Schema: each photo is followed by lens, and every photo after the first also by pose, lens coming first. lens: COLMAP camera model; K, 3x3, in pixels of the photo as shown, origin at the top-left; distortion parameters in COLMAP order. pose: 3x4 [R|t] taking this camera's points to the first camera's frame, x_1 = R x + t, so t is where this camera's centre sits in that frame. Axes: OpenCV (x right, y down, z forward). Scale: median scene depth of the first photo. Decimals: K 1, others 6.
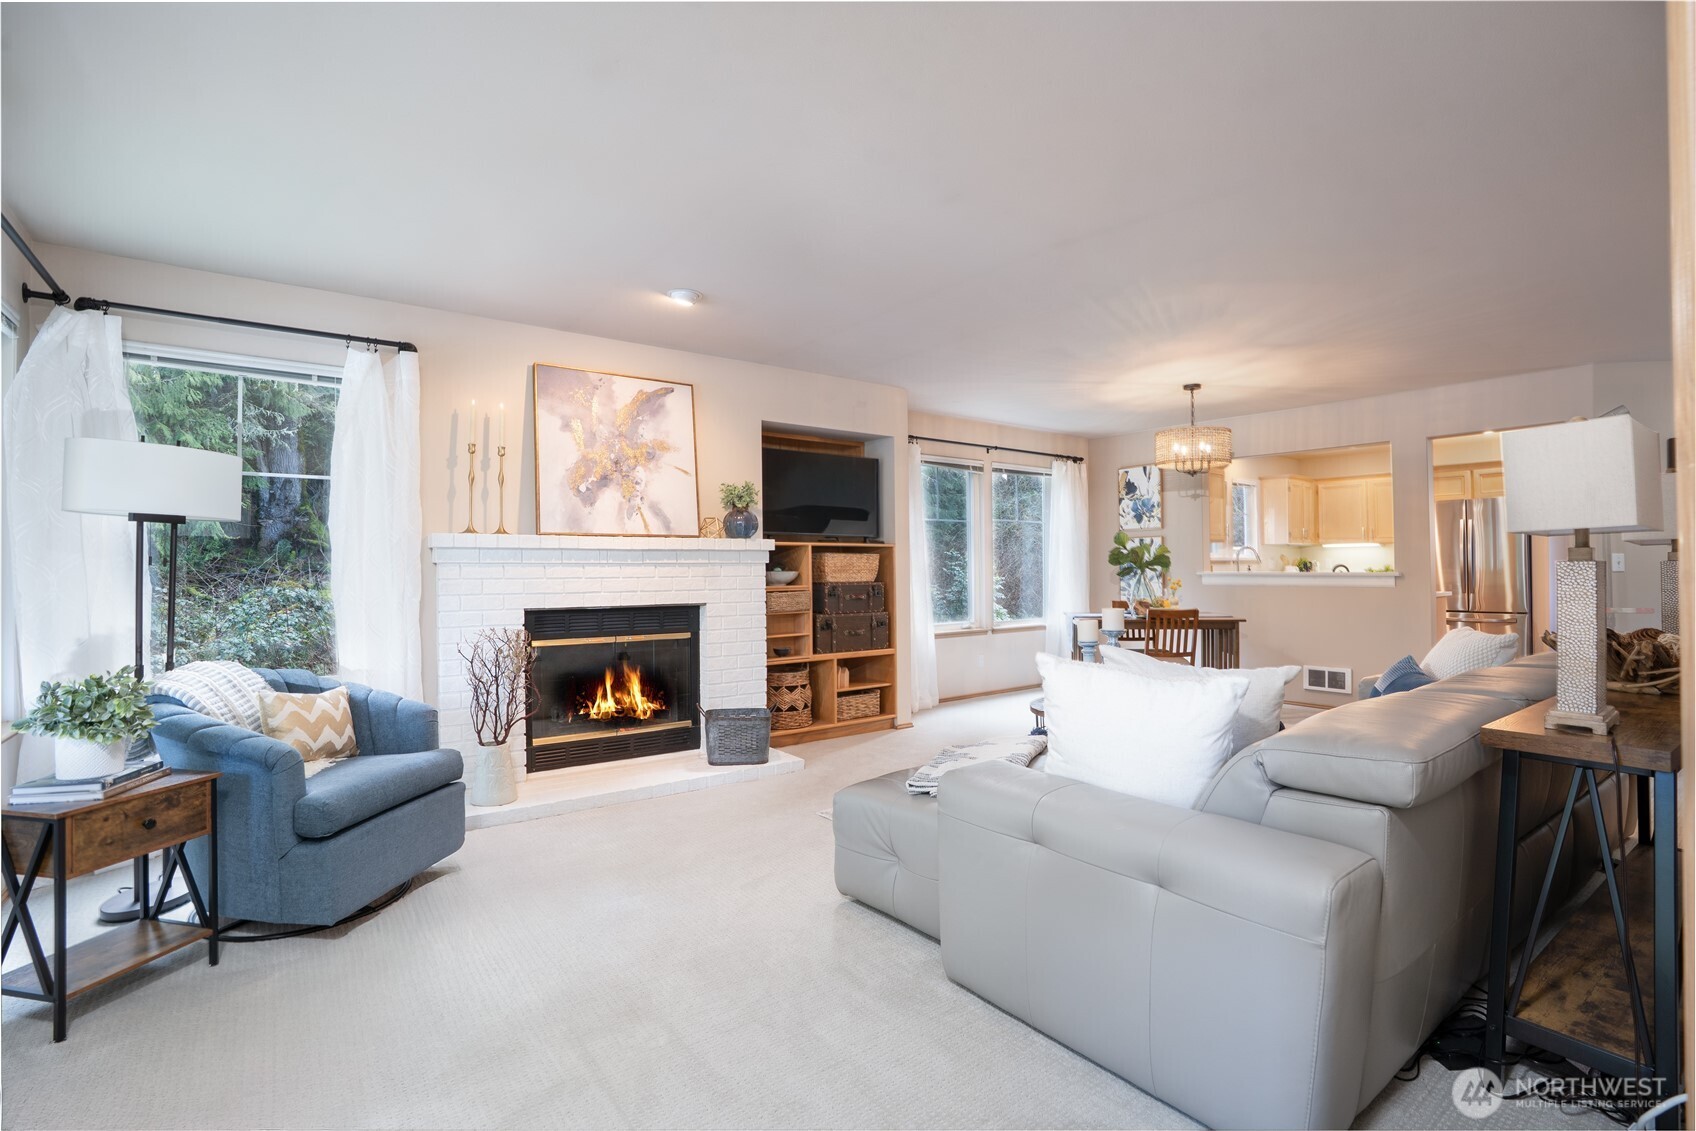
lens RADIAL K [[792.0, 0, 848.0], [0, 792.0, 565.5], [0, 0, 1]] dist [-0.059150, 0.026740]
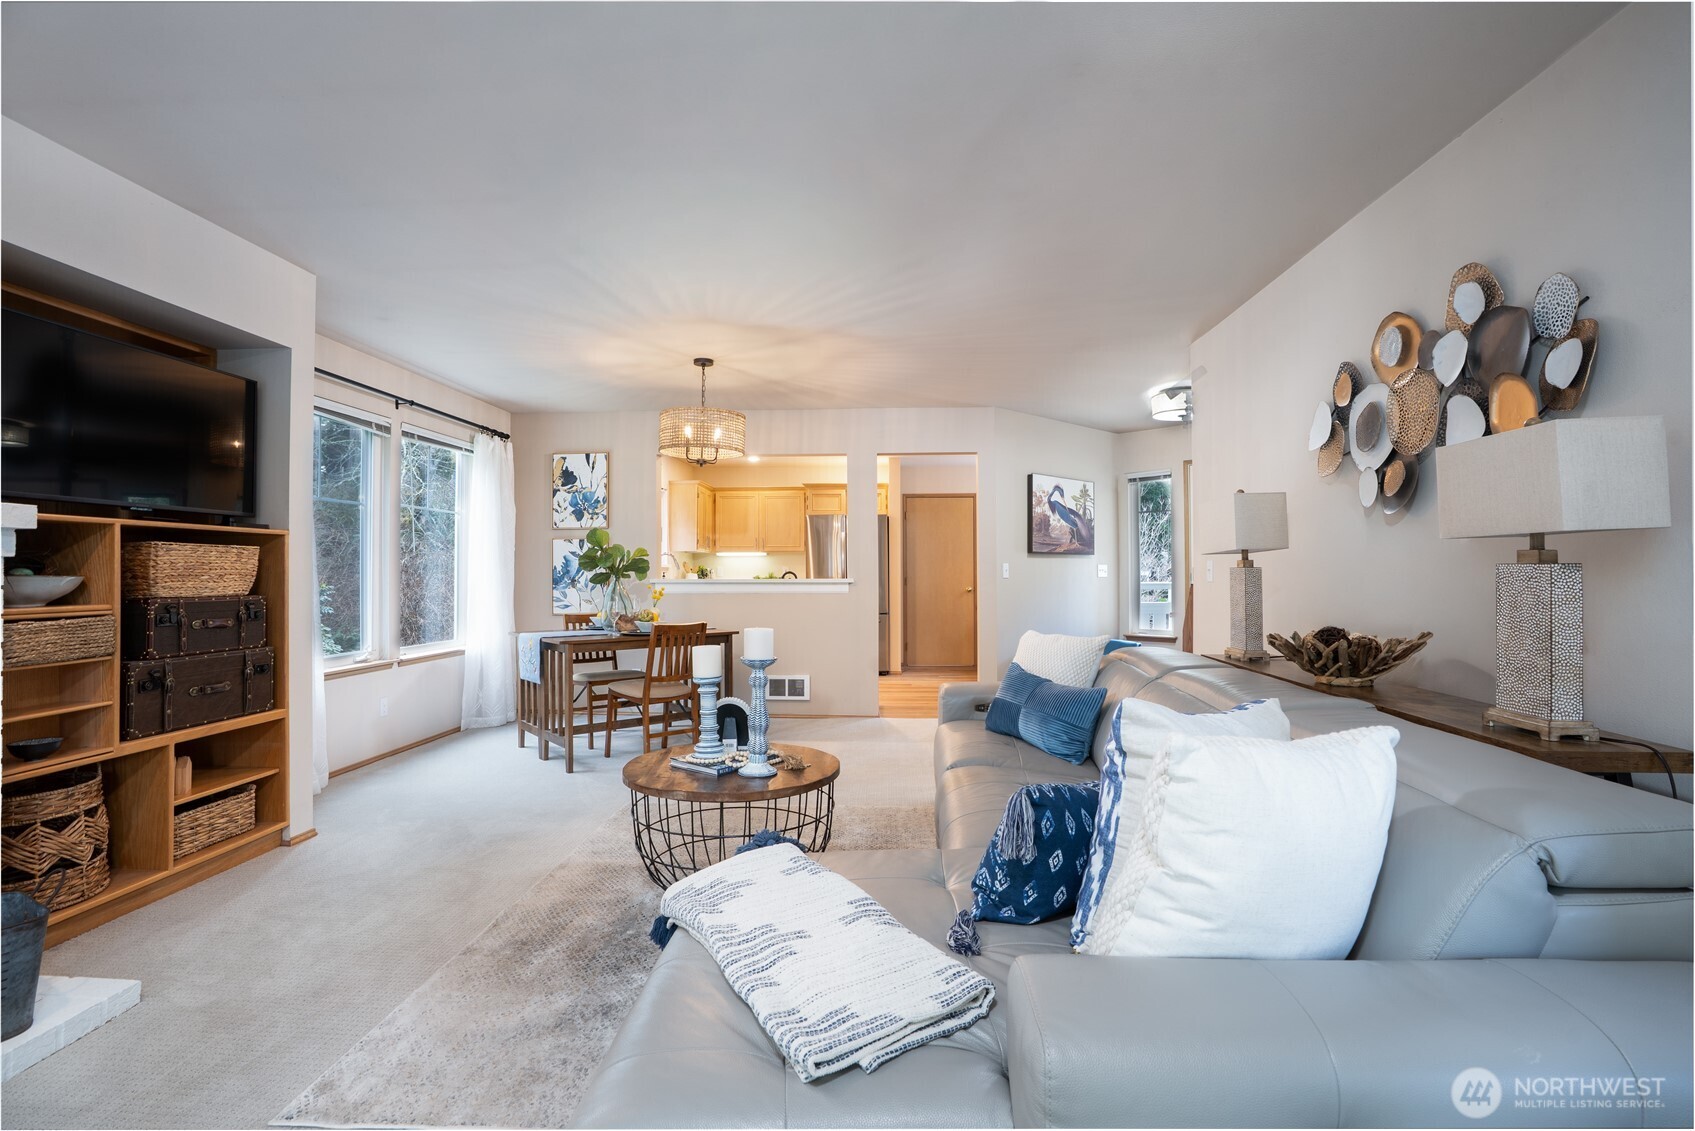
lens RADIAL K [[791.5, 0, 847.5], [0, 791.5, 565.5], [0, 0, 1]] dist [-0.059150, 0.026740]
pose [[0.644658, 0.013322, 0.764355, -0.112181], [-0.005579, 0.999904, -0.012723, 0.003882], [-0.764451, 0.003937, 0.644670, 0.318737]]
